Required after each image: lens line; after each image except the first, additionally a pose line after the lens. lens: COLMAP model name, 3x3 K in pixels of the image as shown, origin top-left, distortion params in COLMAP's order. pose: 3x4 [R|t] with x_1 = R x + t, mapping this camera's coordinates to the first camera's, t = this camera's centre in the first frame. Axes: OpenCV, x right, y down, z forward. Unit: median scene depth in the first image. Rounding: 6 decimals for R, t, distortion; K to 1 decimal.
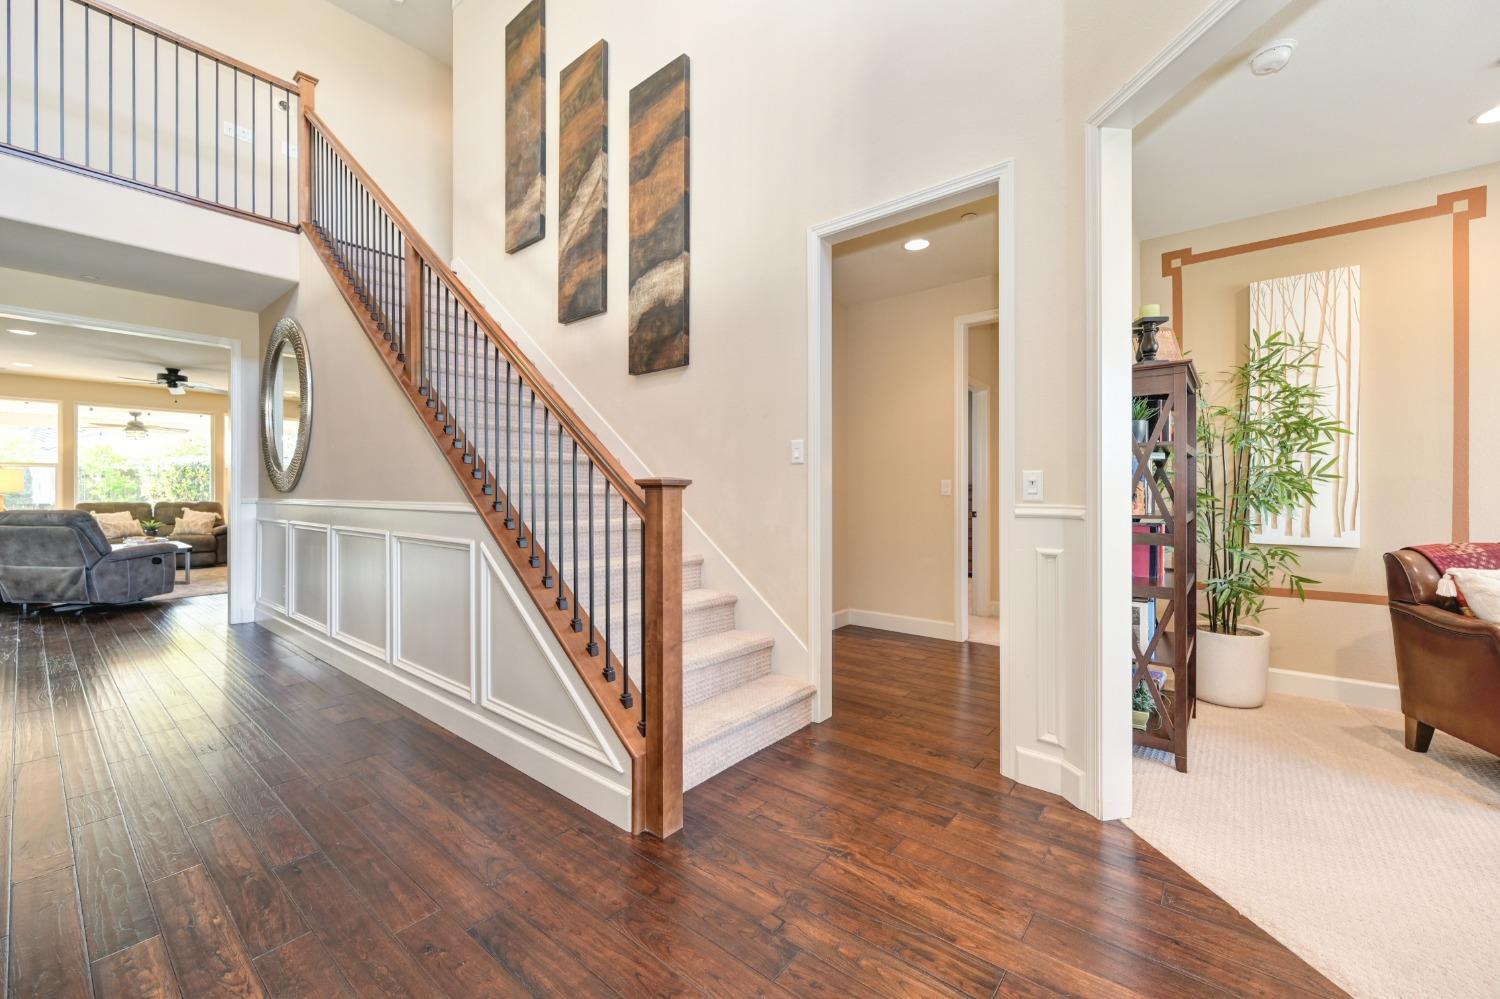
lens RADIAL K [[598.8, 0, 750.3], [0, 598.8, 490.9], [0, 0, 1]] dist [-0.001636, 0.001517]
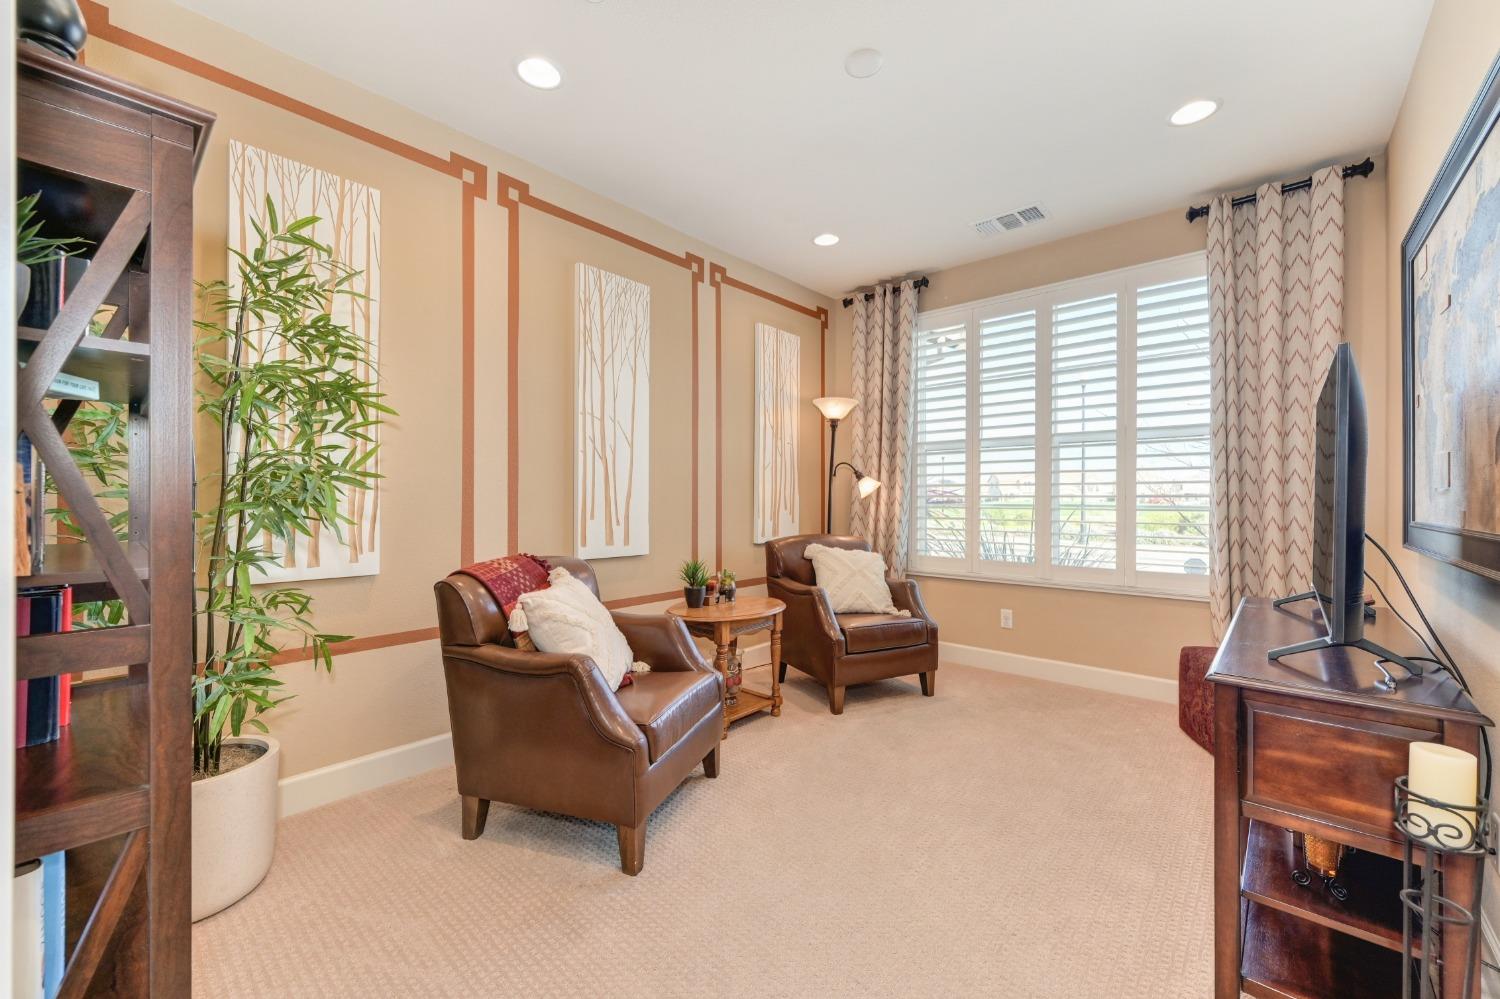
lens RADIAL K [[598.8, 0, 756.9], [0, 598.8, 495.4], [0, 0, 1]] dist [-0.001636, 0.001517]
pose [[0.044839, 0.005260, 0.998980, 0.361795], [0.003817, 0.999978, -0.005436, 0.003770], [-0.998987, 0.004057, 0.044818, 0.598781]]
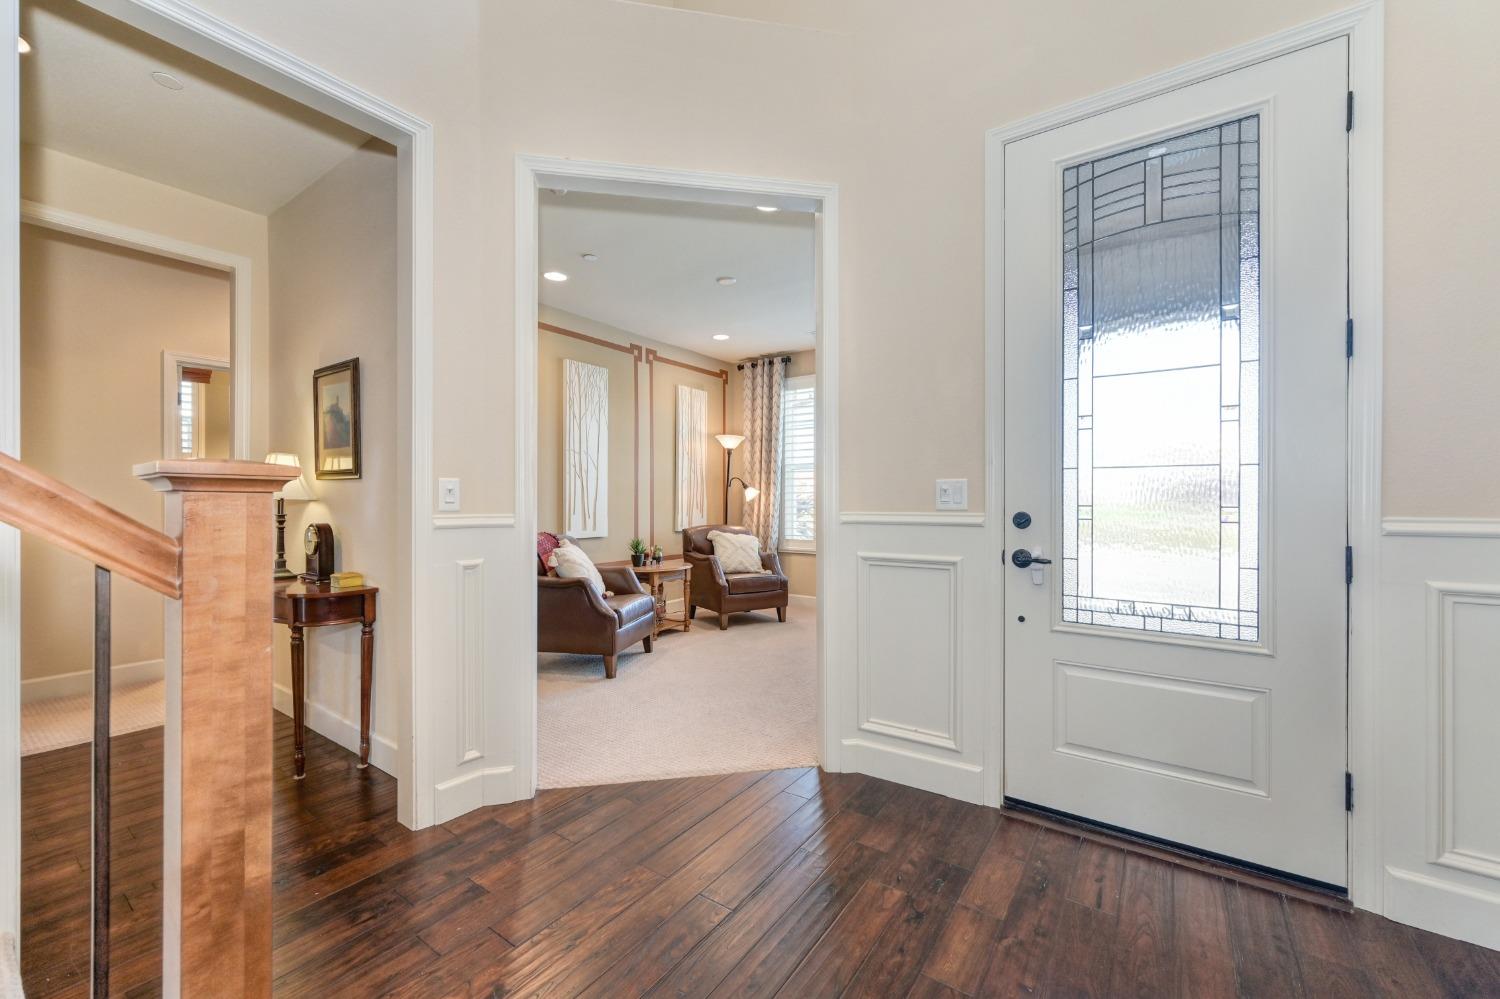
lens RADIAL K [[598.8, 0, 752.5], [0, 598.8, 499.4], [0, 0, 1]] dist [-0.001636, 0.001517]
pose [[-0.058283, 0.003553, 0.998294, -0.424712], [0.005898, 0.999977, -0.003215, 0.004150], [-0.998283, 0.005701, -0.058302, 0.513925]]
